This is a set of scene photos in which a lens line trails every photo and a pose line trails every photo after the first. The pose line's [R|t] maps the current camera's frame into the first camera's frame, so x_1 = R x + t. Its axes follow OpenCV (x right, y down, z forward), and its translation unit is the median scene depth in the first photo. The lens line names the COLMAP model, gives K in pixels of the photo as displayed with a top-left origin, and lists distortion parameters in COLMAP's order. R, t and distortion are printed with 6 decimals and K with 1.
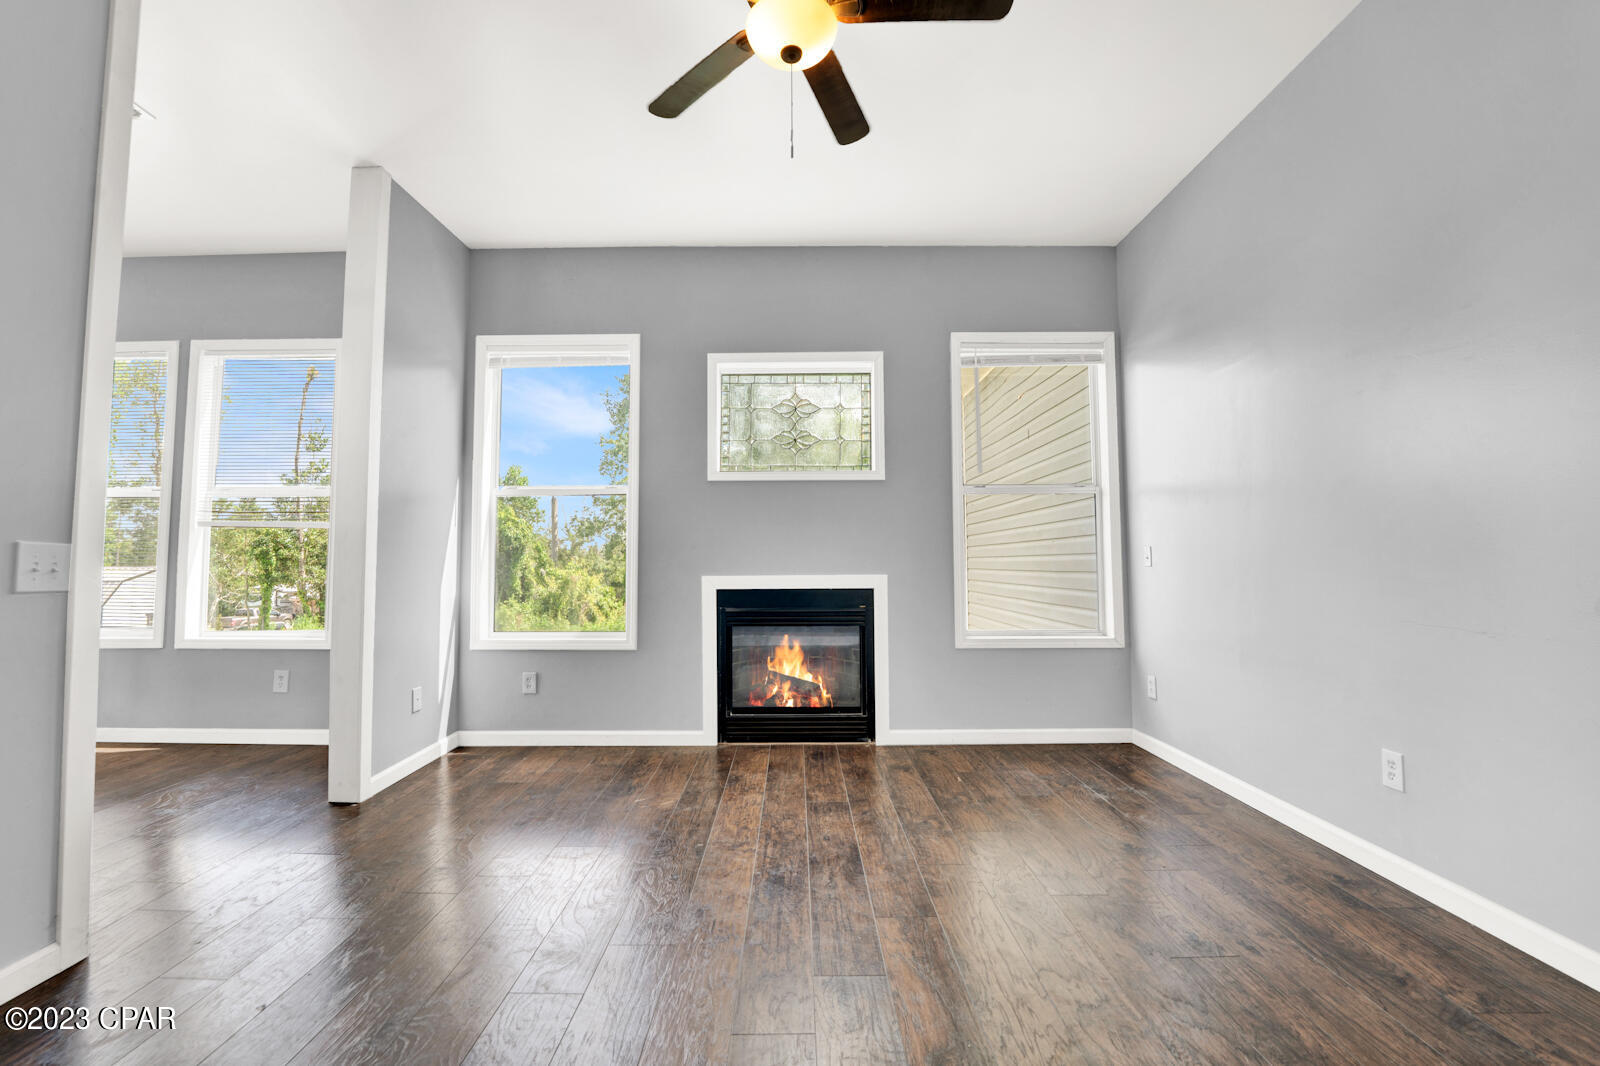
lens RADIAL K [[654.5, 0, 782.7], [0, 654.5, 534.9], [0, 0, 1]] dist [-0.030495, 0.000051]
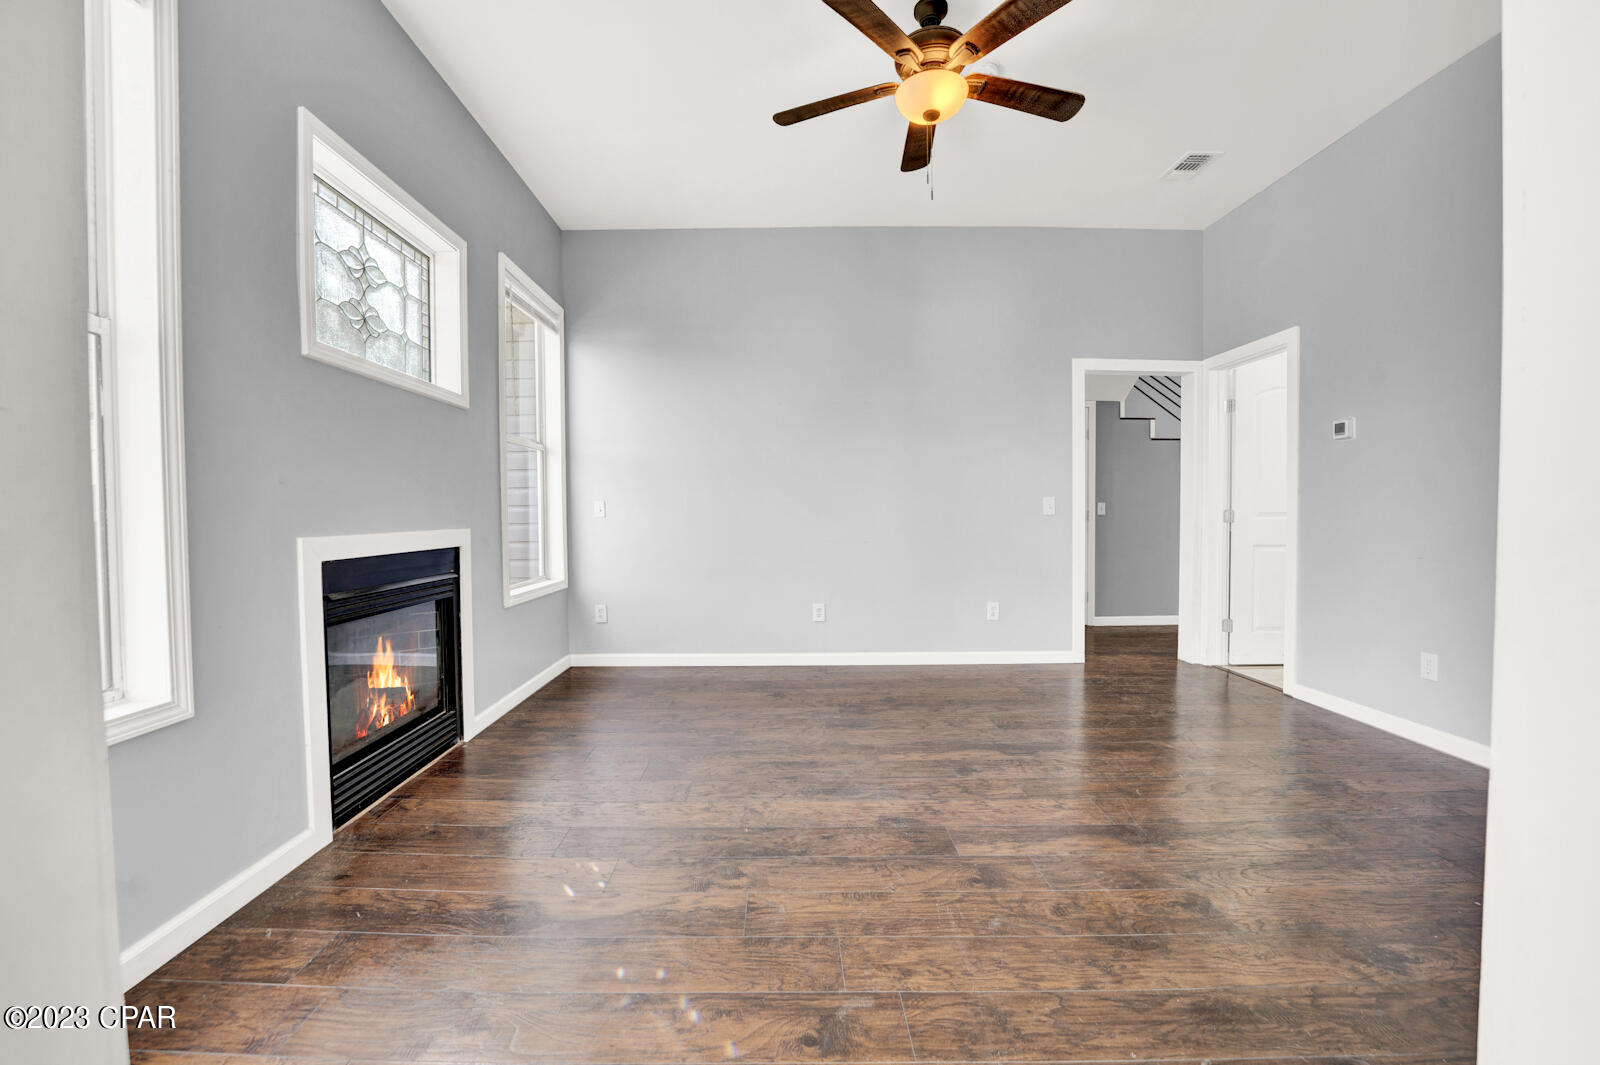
lens RADIAL K [[654.5, 0, 782.7], [0, 654.5, 534.4], [0, 0, 1]] dist [-0.030495, 0.000051]
pose [[-0.011695, -0.028519, 0.999525, -0.640826], [-0.038691, 0.998858, 0.028047, 0.031120], [-0.999183, -0.038344, -0.012785, 0.627158]]
